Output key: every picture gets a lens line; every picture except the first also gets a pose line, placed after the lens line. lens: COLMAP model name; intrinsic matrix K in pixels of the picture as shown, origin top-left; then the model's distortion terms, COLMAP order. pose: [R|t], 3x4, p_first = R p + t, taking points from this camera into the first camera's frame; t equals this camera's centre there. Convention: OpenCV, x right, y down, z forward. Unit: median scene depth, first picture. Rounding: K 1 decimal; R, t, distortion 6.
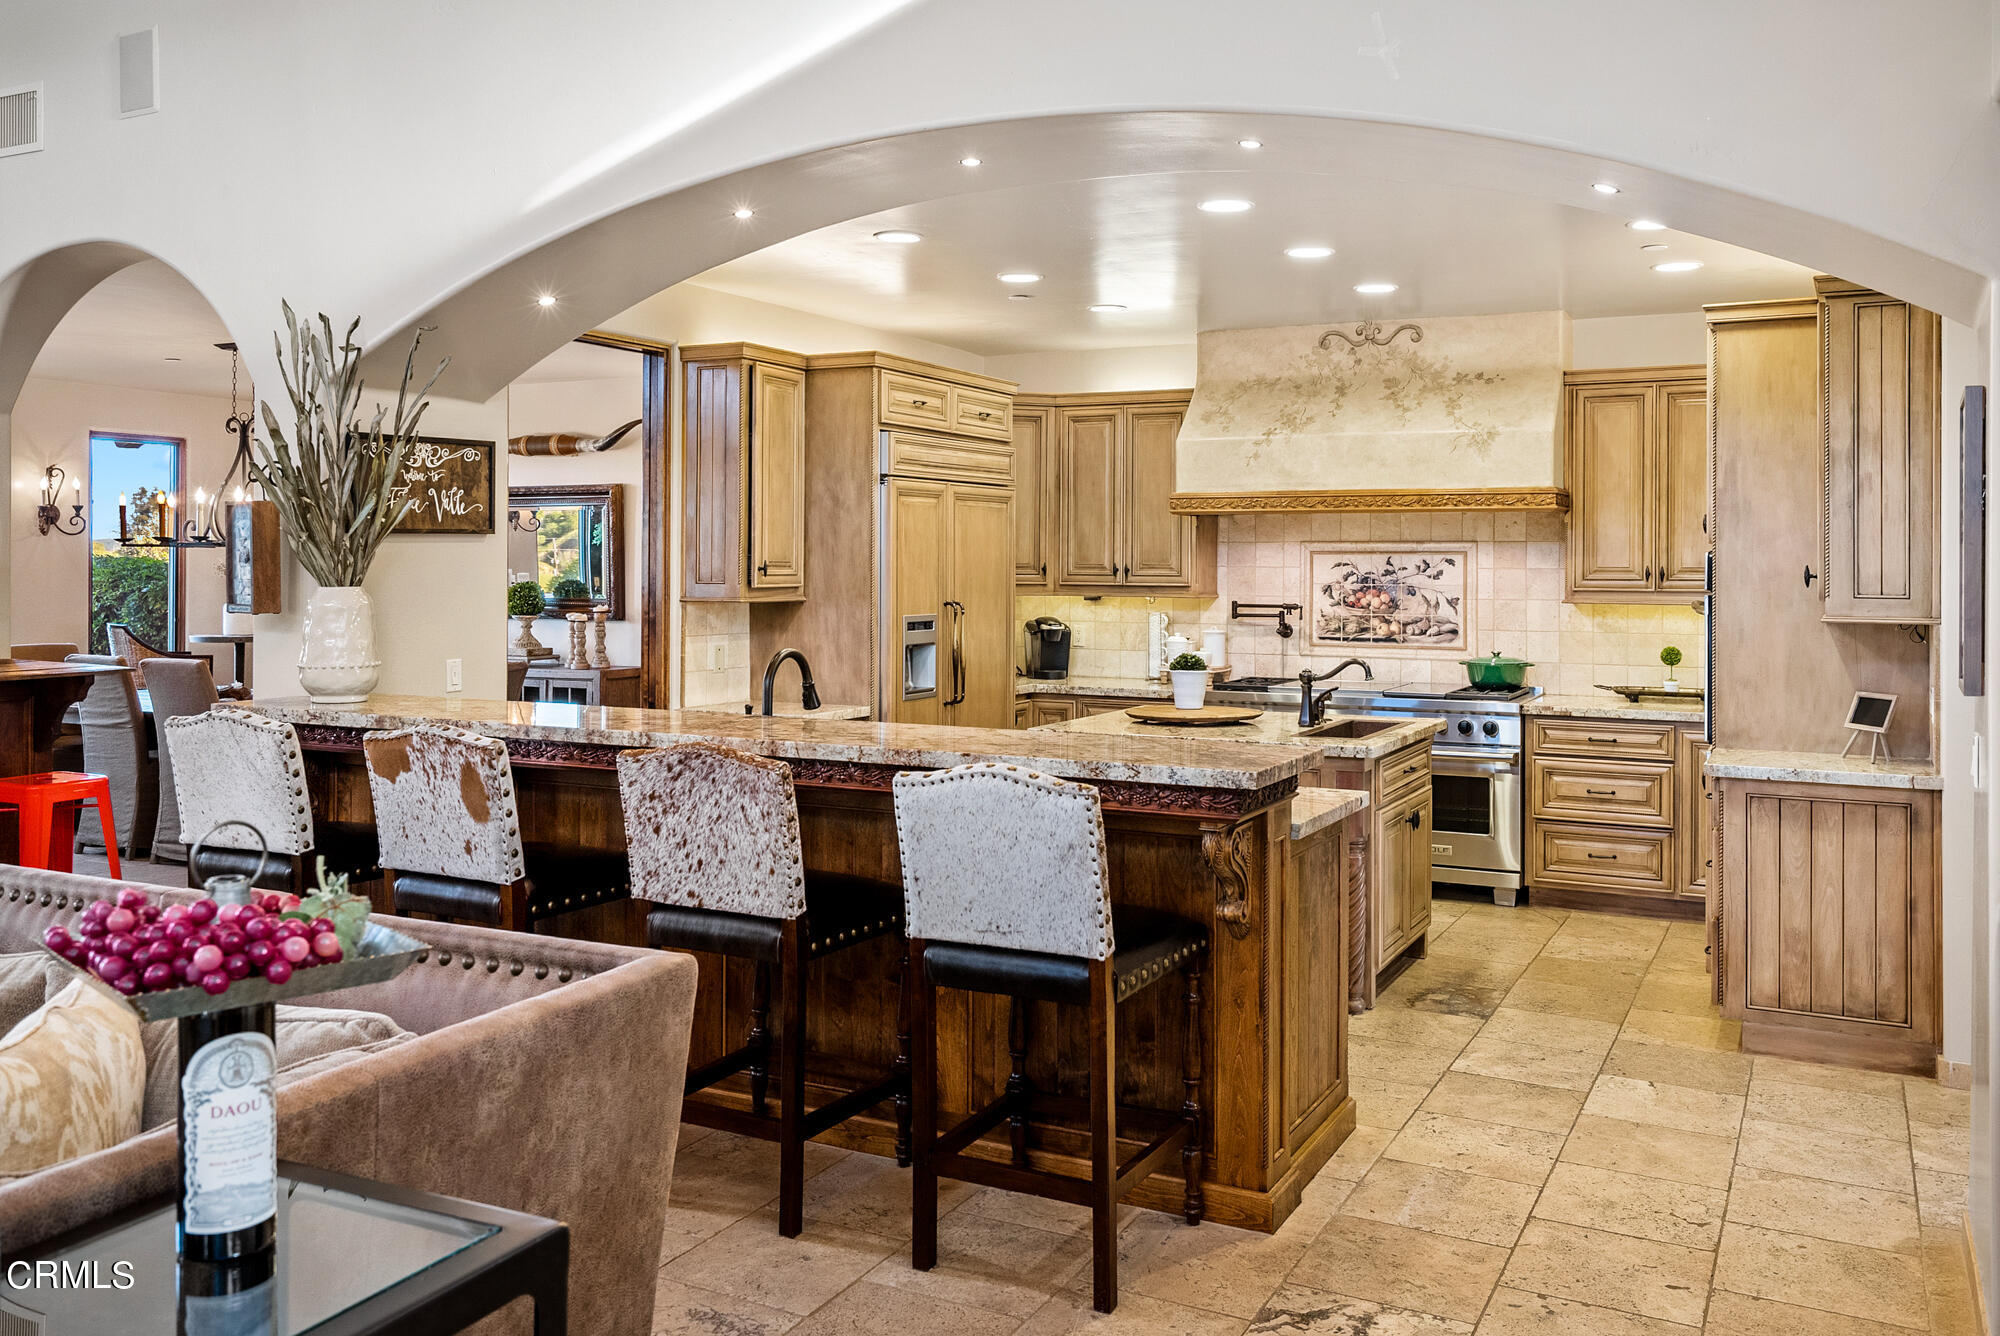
lens RADIAL K [[1659.6, 0, 986.9], [0, 1659.6, 557.8], [0, 0, 1]] dist [0.002077, 0.010373]
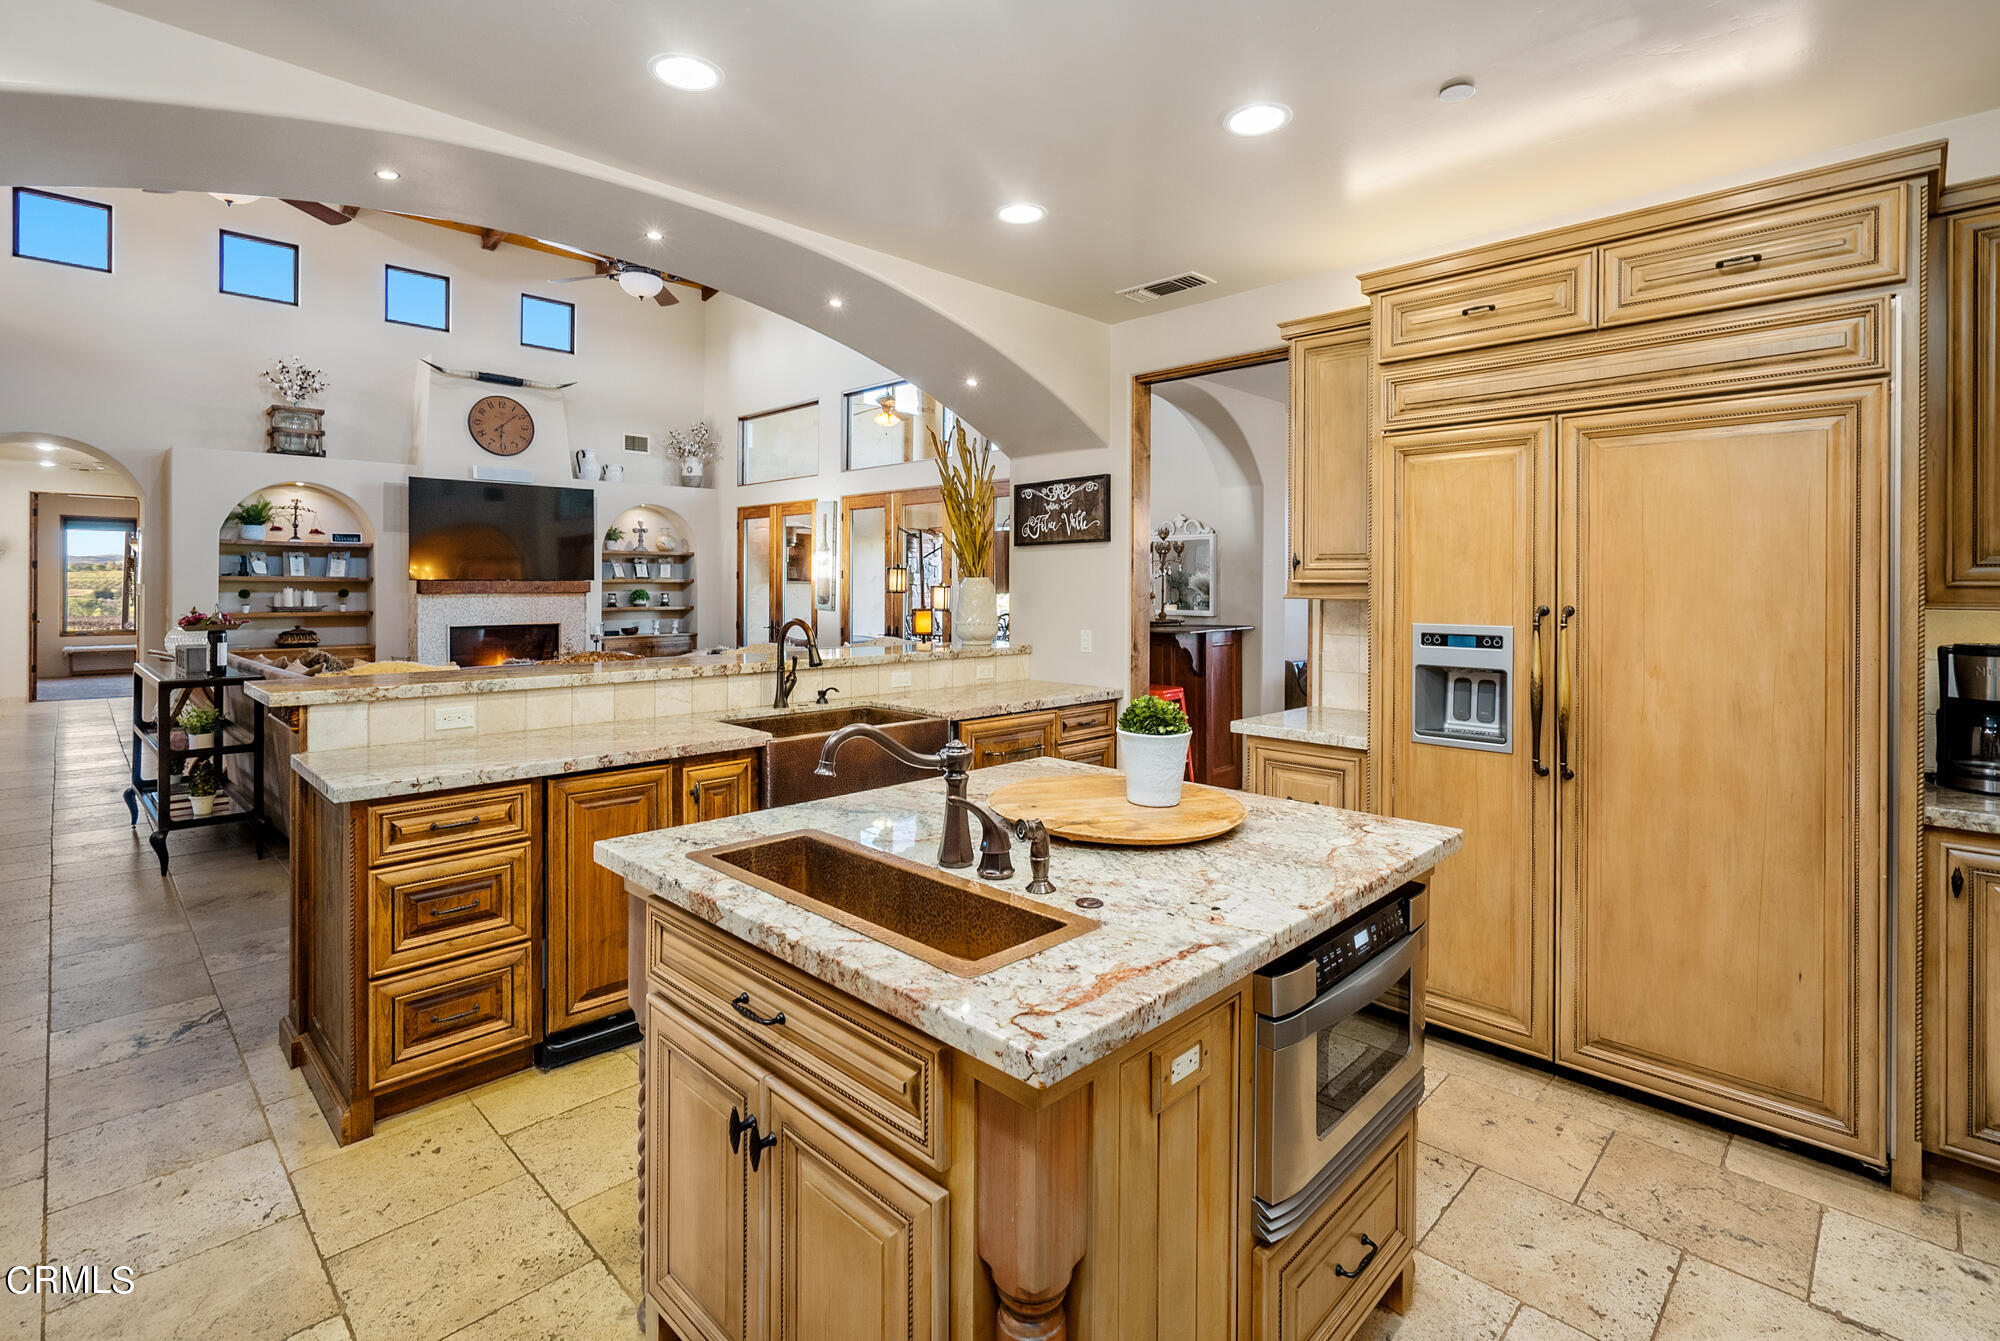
lens RADIAL K [[926.5, 0, 988.2], [0, 926.5, 580.7], [0, 0, 1]] dist [-0.004712, 0.003230]
pose [[-0.293898, -0.006390, -0.955815, 0.368059], [-0.000374, 0.999978, -0.006571, 0.018427], [0.955837, -0.001574, -0.293894, 0.901588]]
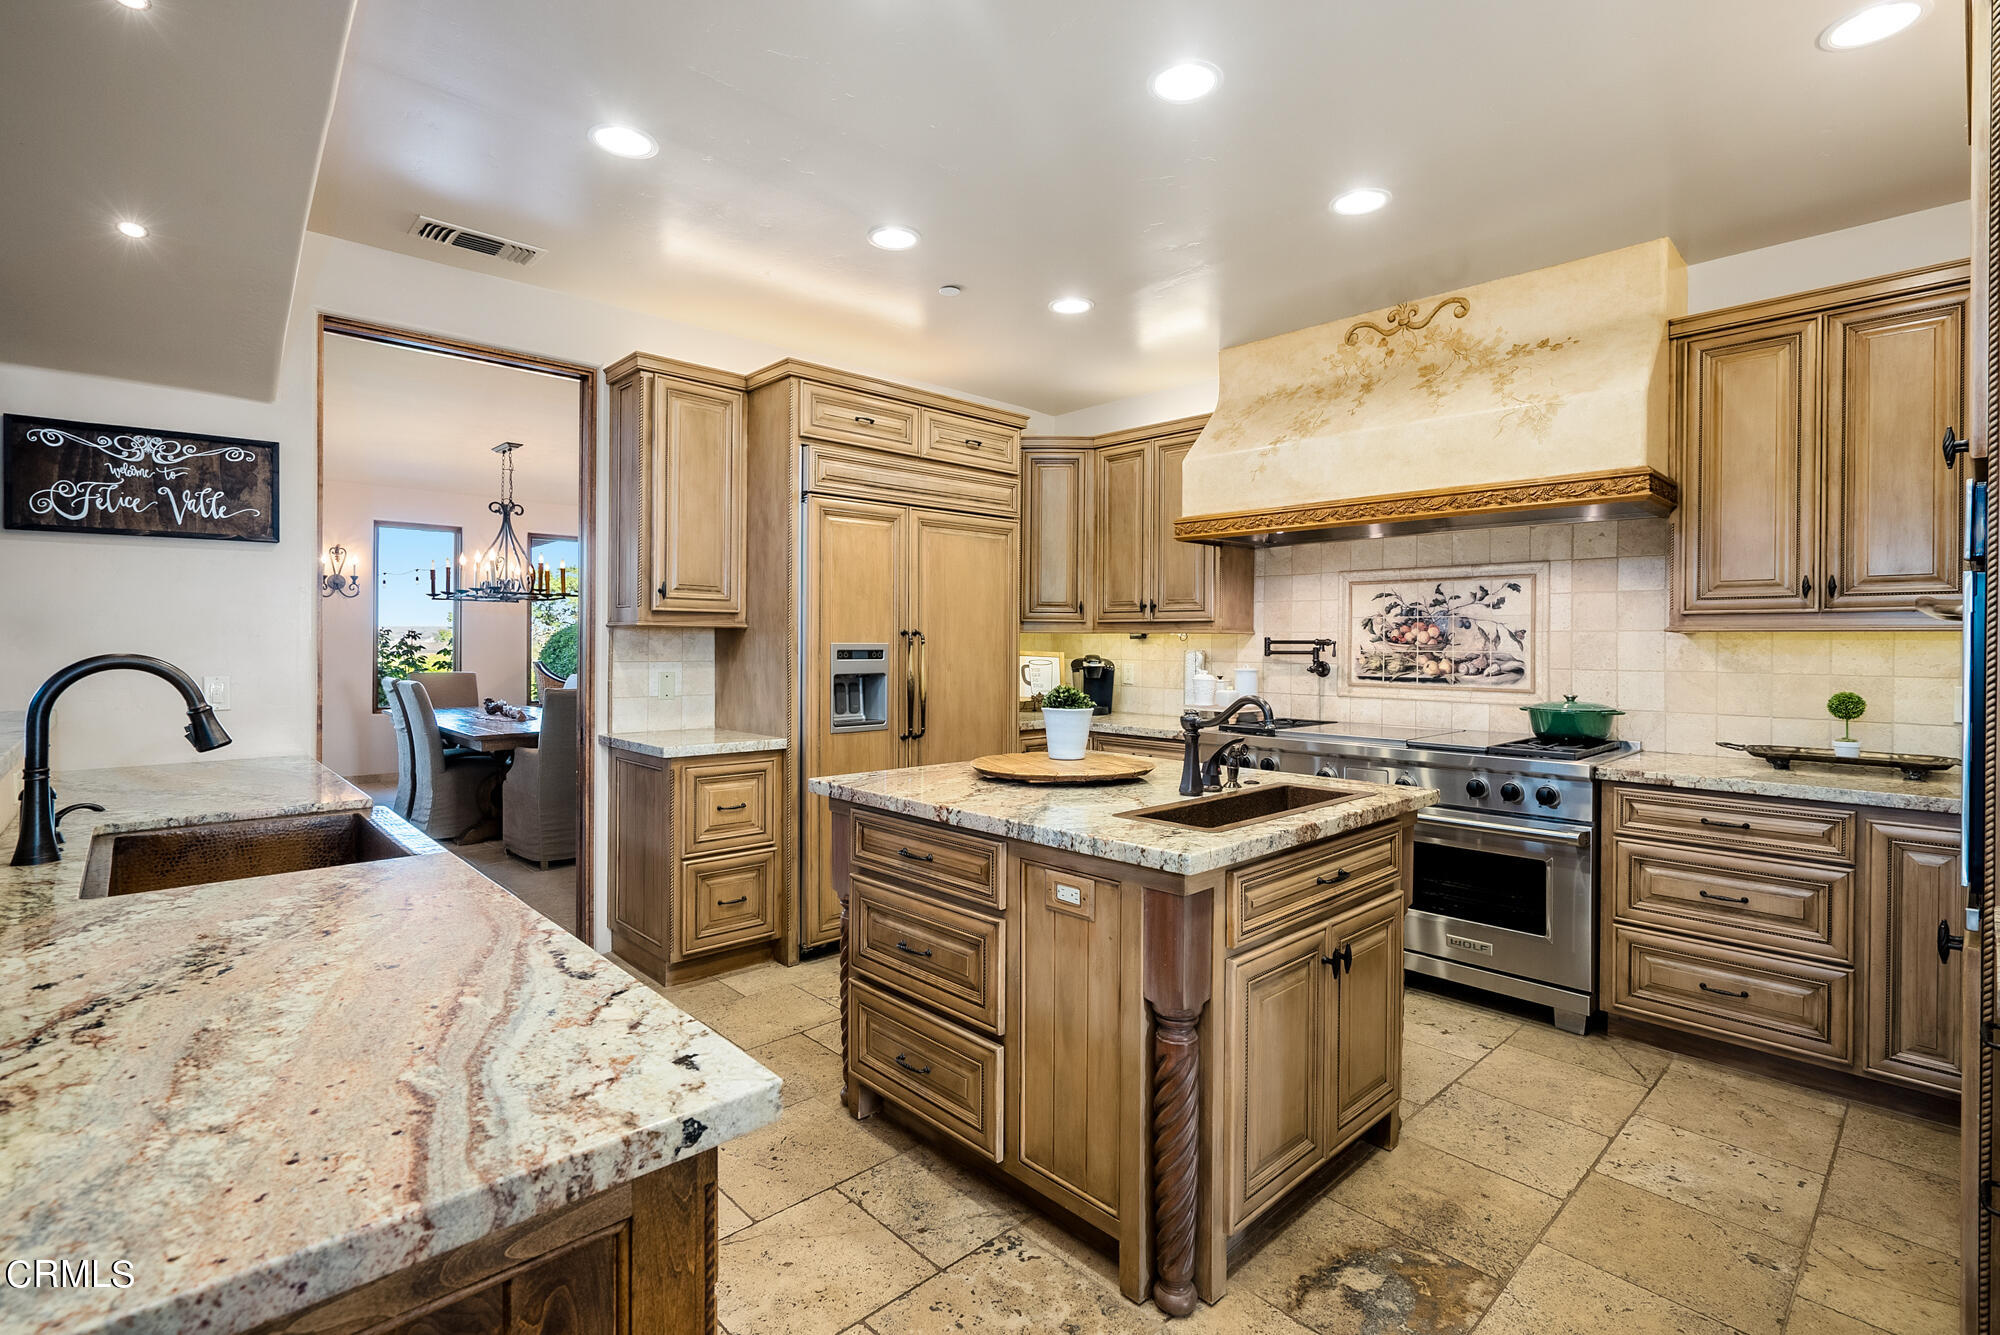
lens RADIAL K [[926.5, 0, 997.1], [0, 926.5, 646.7], [0, 0, 1]] dist [-0.004712, 0.003230]
pose [[0.943955, 0.002727, -0.330064, 0.202291], [-0.001016, 0.999985, 0.005354, 0.032577], [0.330074, -0.004719, 0.943943, 0.512993]]
